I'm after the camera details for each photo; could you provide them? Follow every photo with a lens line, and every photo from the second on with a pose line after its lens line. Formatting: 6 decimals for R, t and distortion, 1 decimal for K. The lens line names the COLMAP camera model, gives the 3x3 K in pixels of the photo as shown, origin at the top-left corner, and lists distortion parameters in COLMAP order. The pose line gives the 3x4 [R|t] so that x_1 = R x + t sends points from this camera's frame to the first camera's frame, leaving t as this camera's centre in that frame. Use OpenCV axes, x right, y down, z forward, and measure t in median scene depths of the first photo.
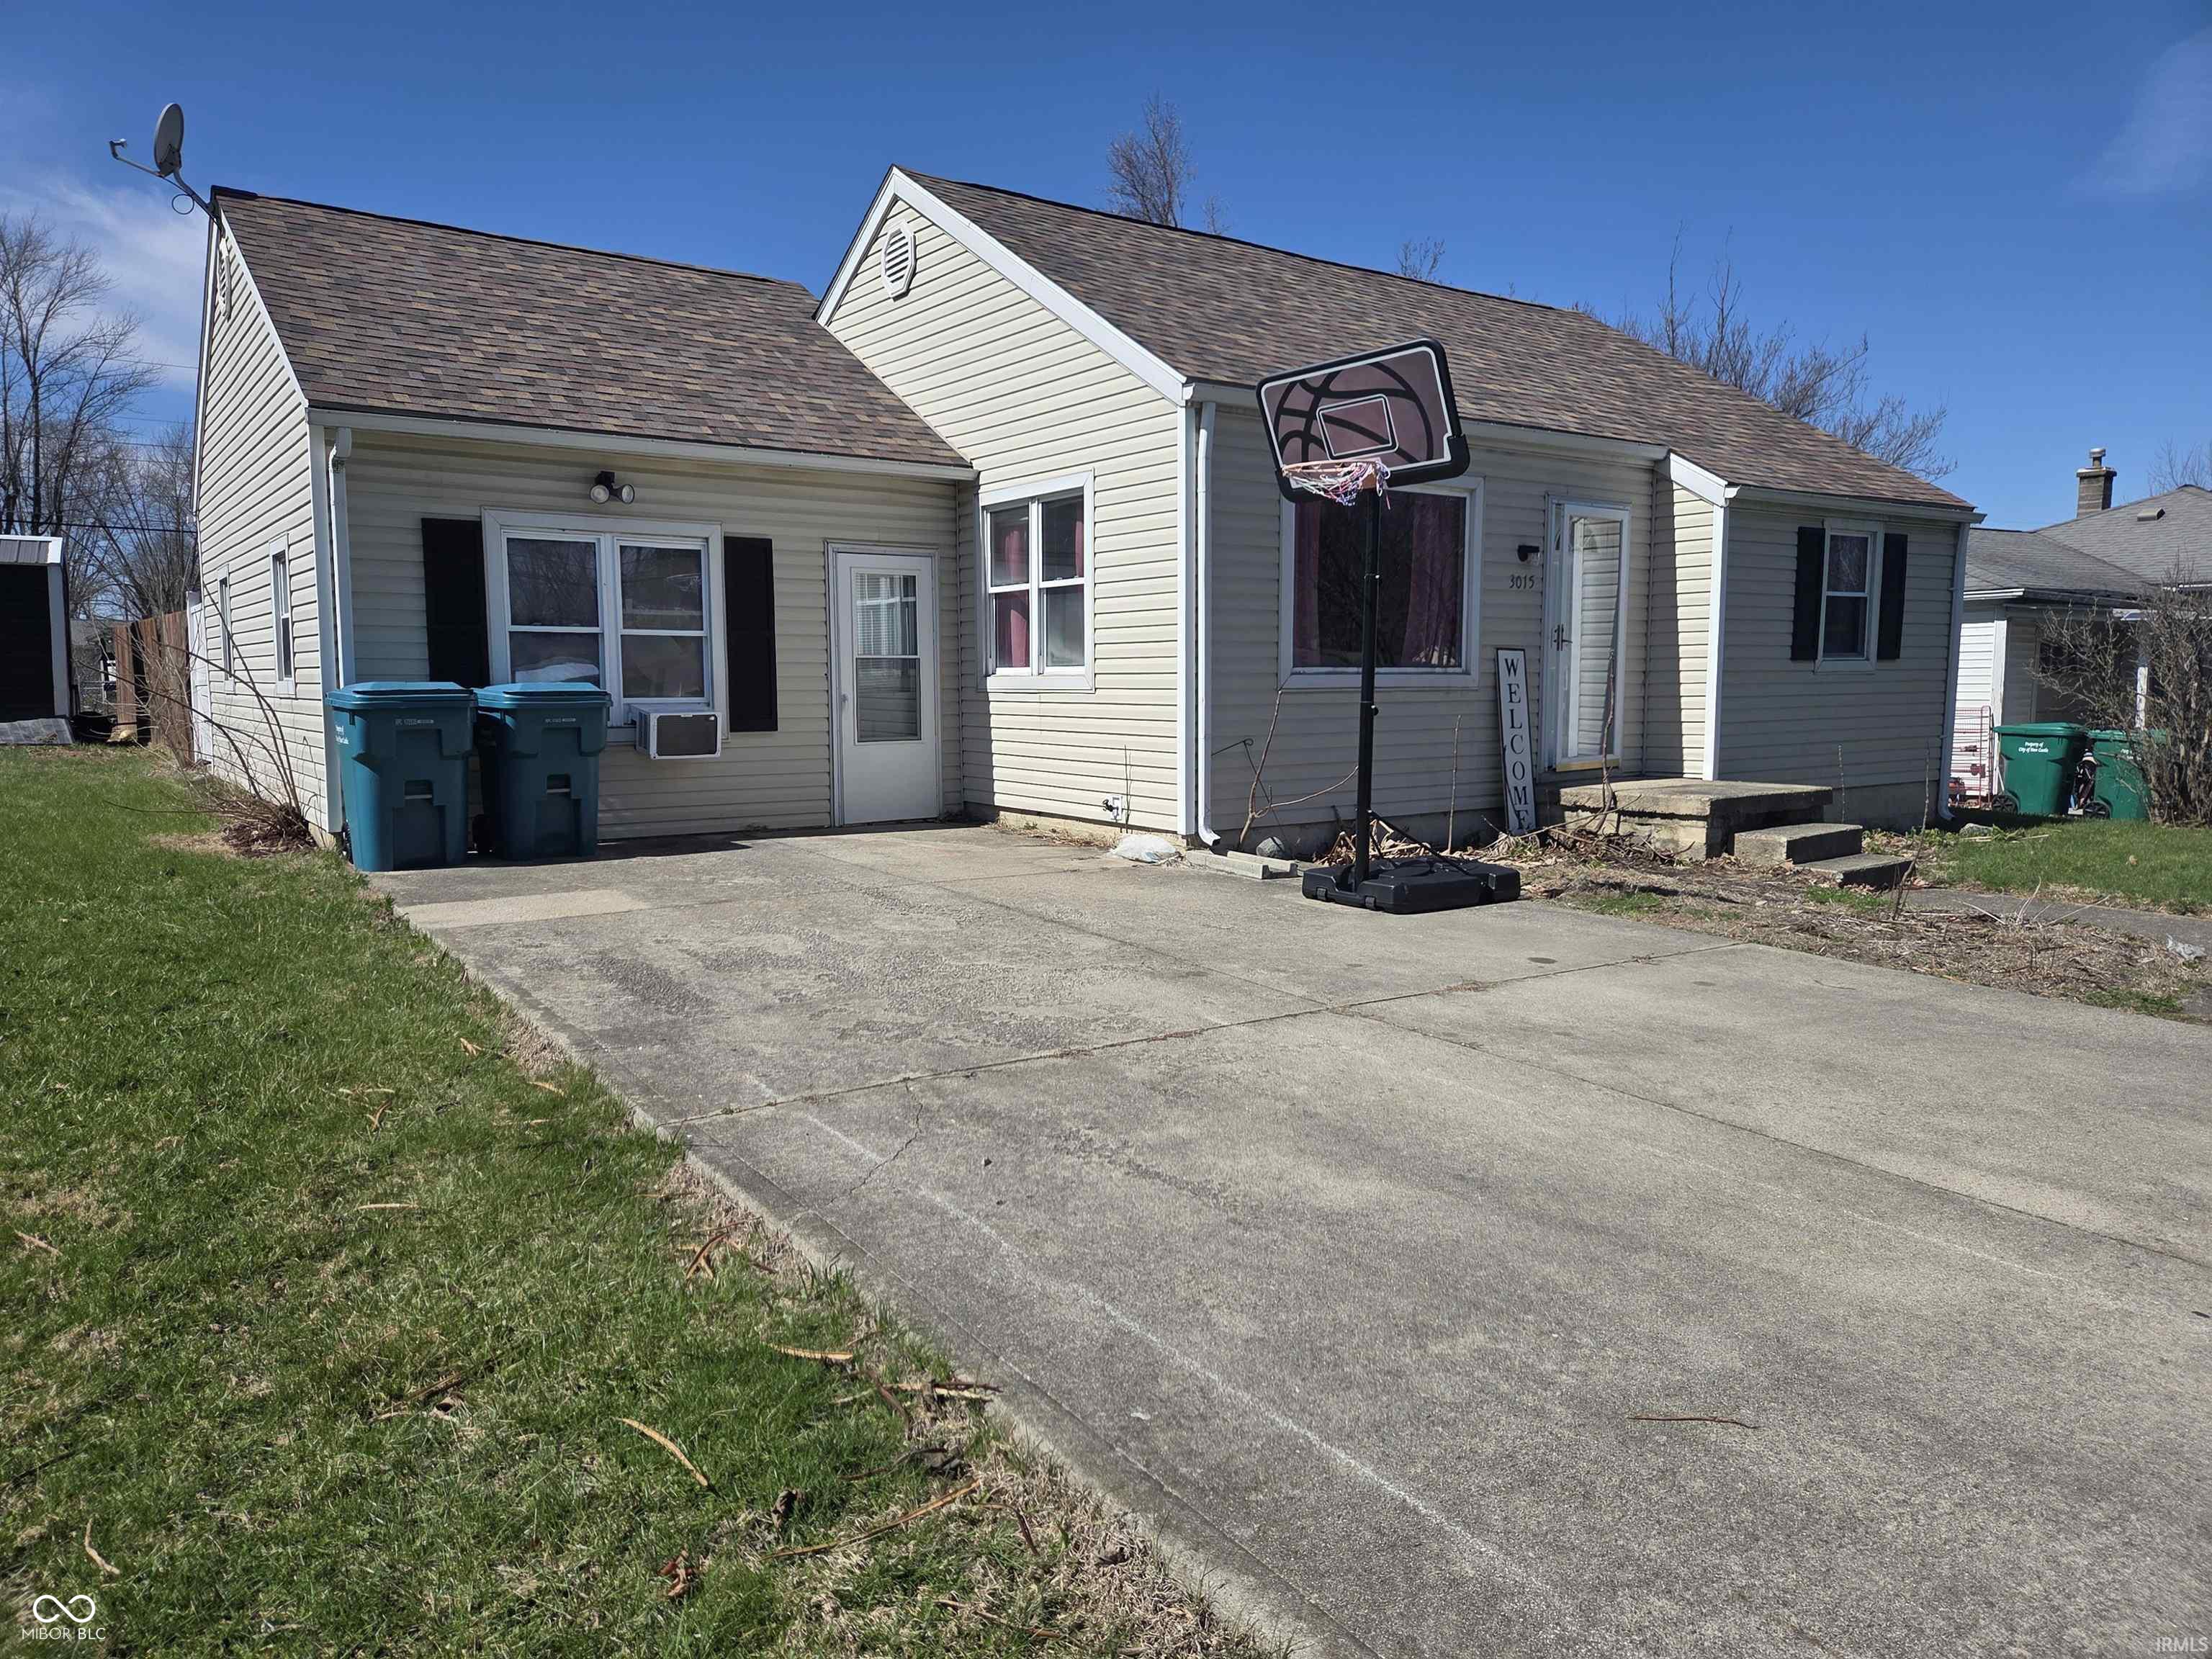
lens RADIAL K [[1477.3, 0, 1106.0], [0, 1477.3, 829.5], [0, 0, 1]] dist [0.069654, 0.000351]
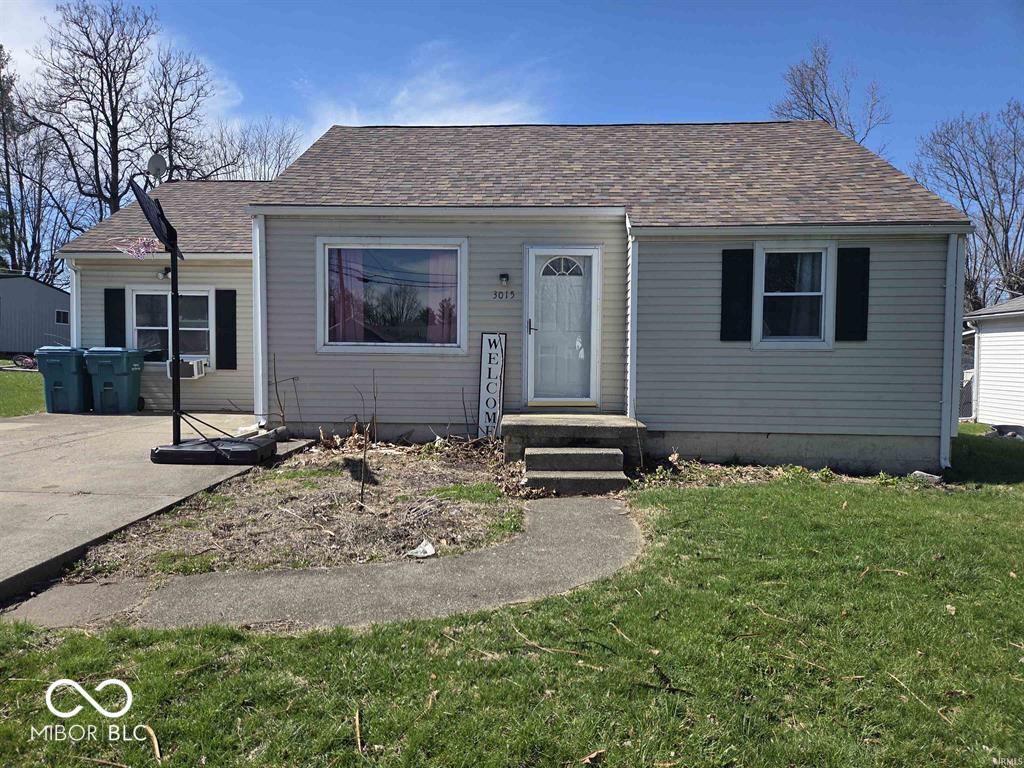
lens RADIAL K [[683.9, 0, 512.0], [0, 683.9, 384.0], [0, 0, 1]] dist [0.069654, 0.000351]
pose [[0.783433, 0.036508, -0.620403, 0.809218], [-0.073916, 0.996661, -0.034691, -0.037047], [0.617065, 0.073035, 0.783516, 0.400951]]
